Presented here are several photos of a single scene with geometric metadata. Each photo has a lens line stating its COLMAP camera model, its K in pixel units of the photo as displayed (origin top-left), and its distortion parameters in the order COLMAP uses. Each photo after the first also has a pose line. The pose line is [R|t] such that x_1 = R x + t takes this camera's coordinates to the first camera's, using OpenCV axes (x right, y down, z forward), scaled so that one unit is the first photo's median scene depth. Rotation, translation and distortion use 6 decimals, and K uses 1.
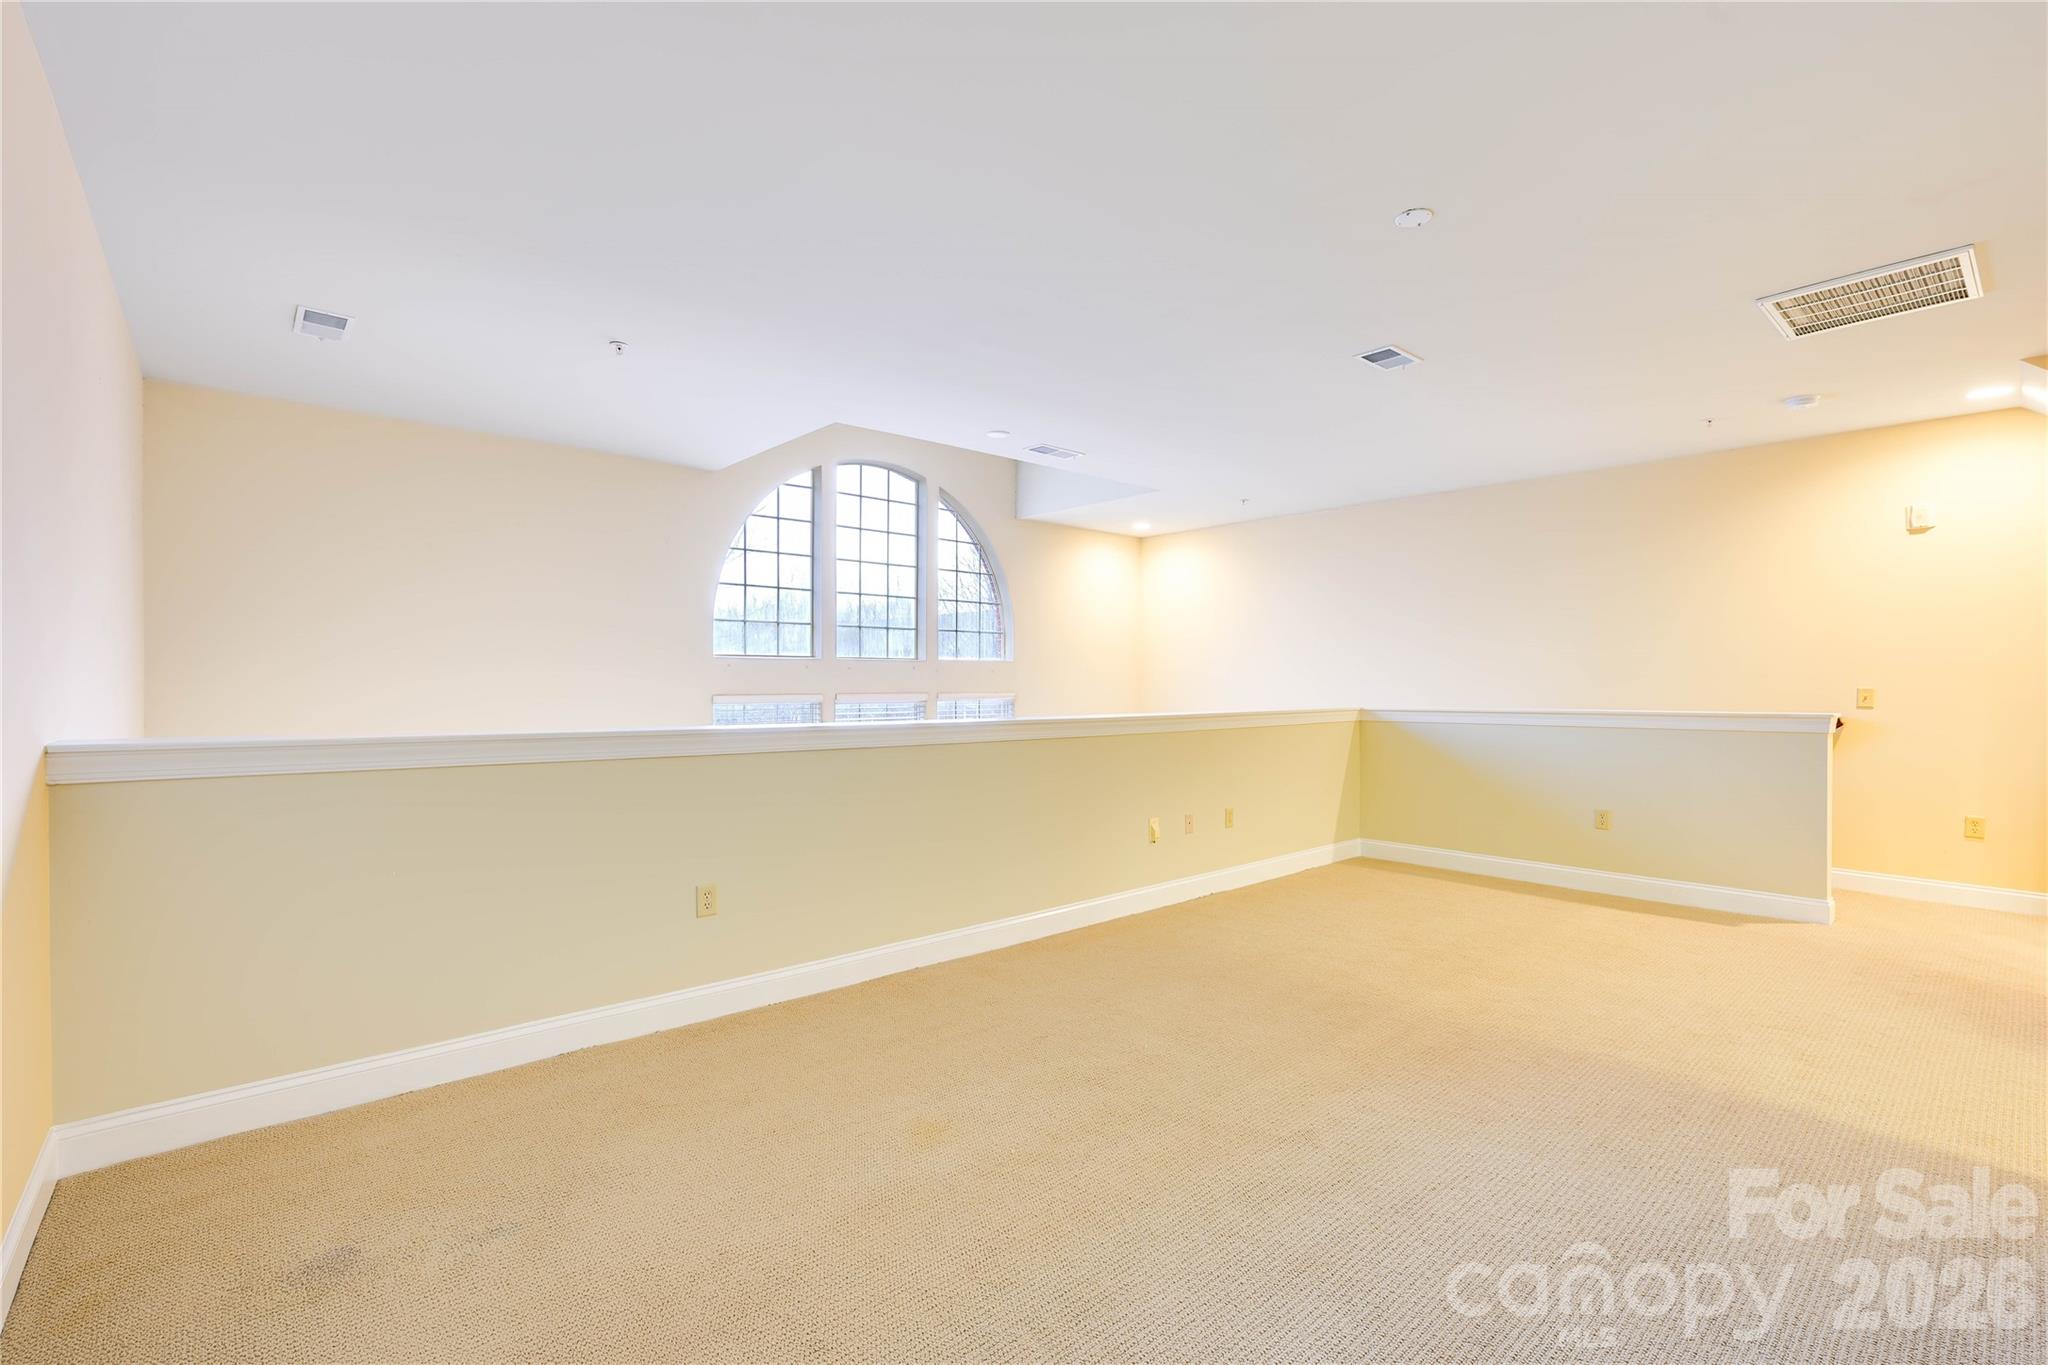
lens RADIAL K [[903.1, 0, 1006.4], [0, 903.1, 674.8], [0, 0, 1]] dist [0.001470, 0.000432]
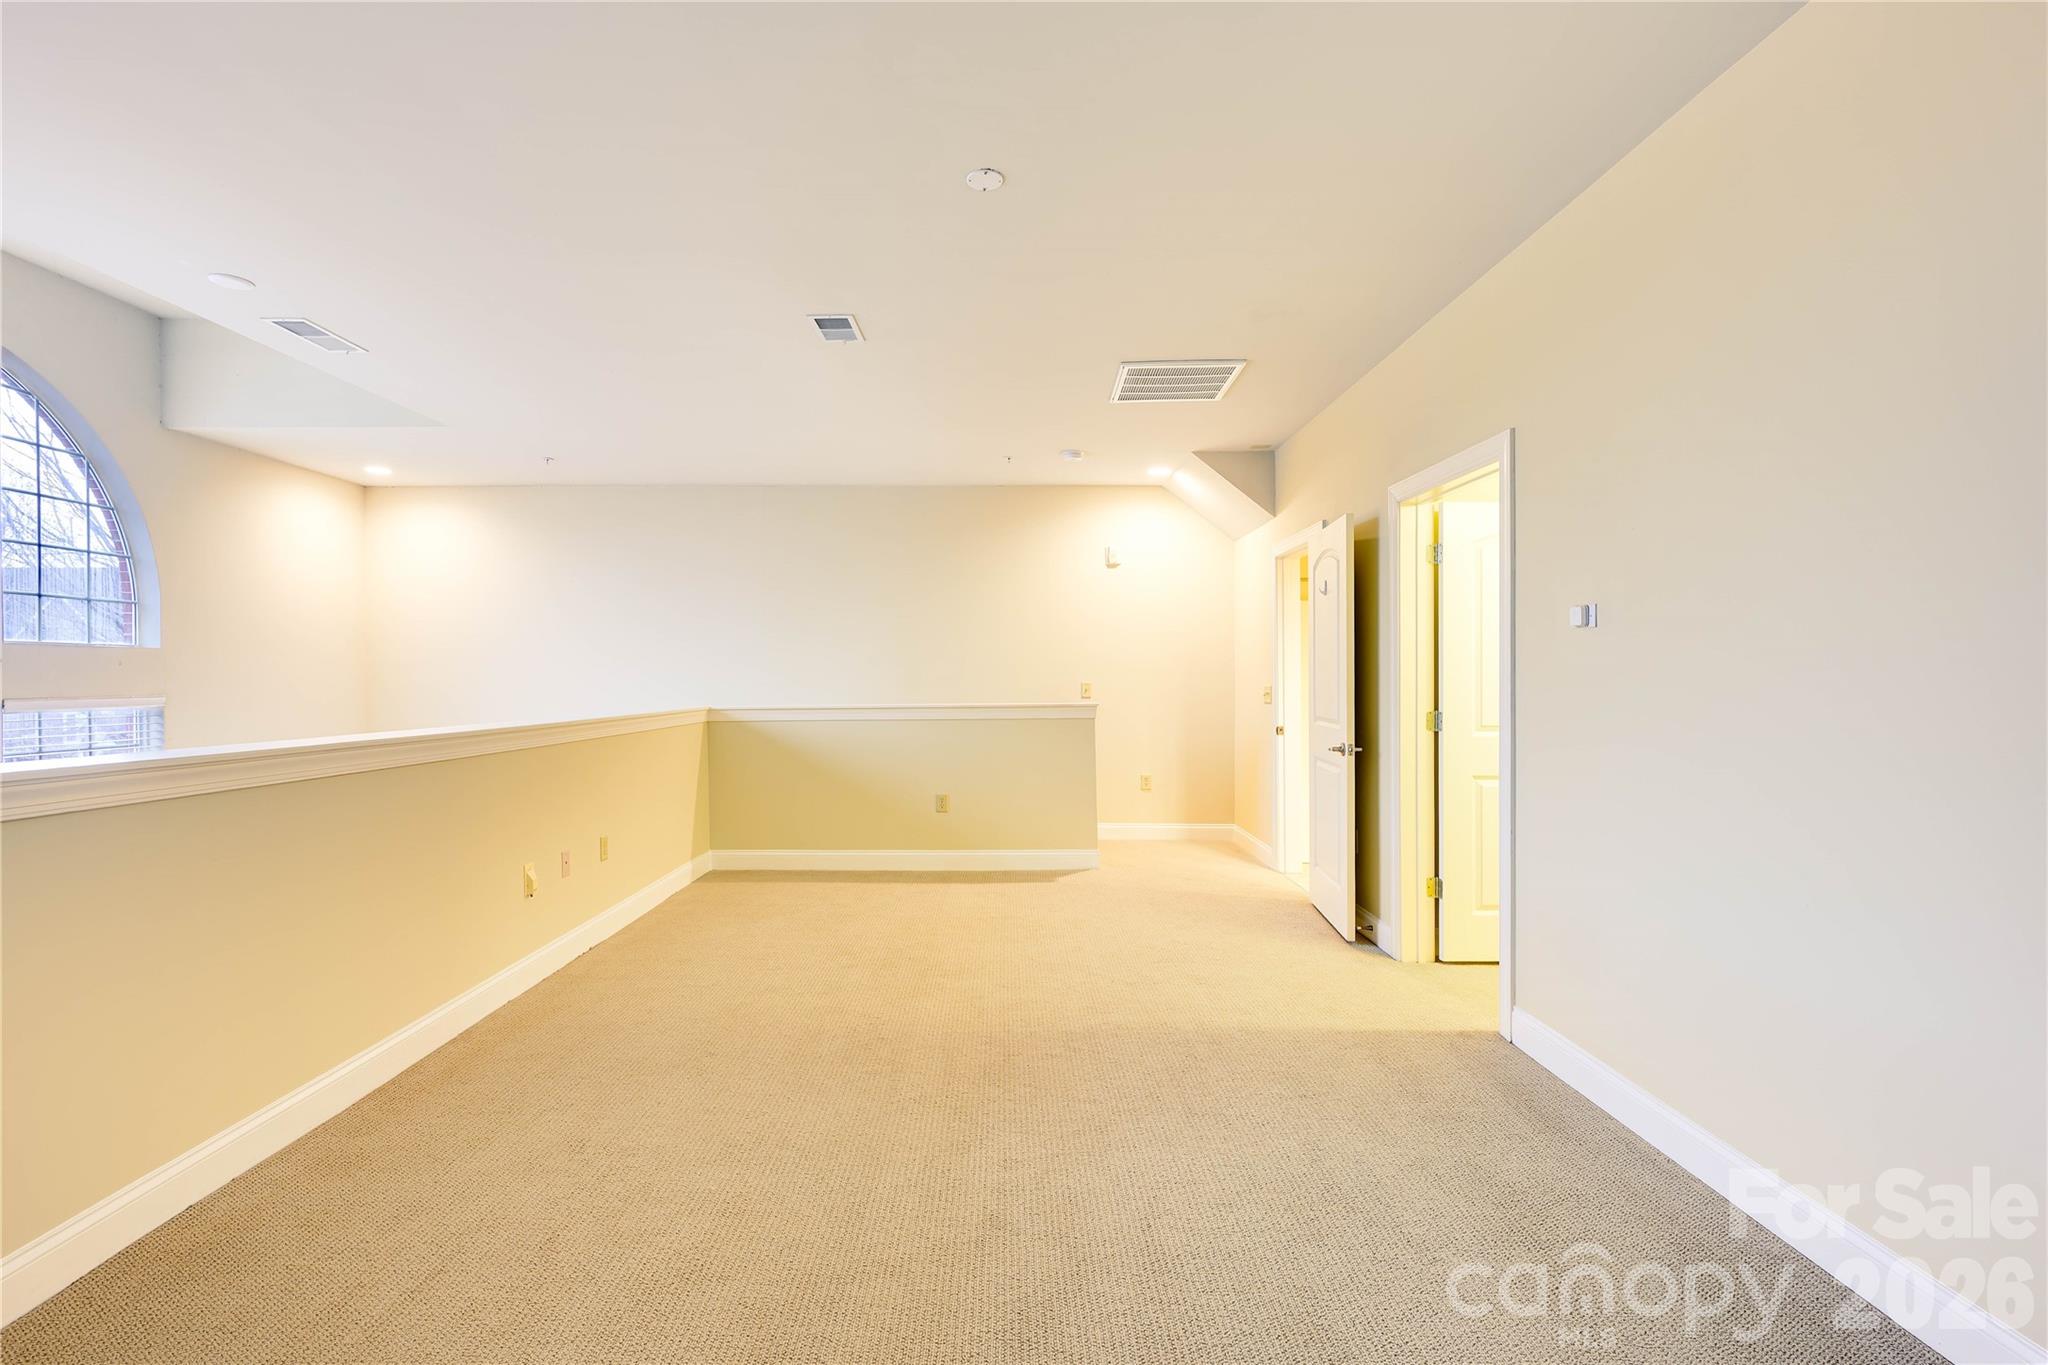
lens RADIAL K [[925.2, 0, 920.3], [0, 925.2, 663.1], [0, 0, 1]] dist [0.001612, -0.000800]
pose [[0.673344, 0.012183, 0.739229, -0.160060], [-0.003350, 0.999904, -0.013428, 0.004083], [-0.739322, 0.006565, 0.673320, 0.220454]]
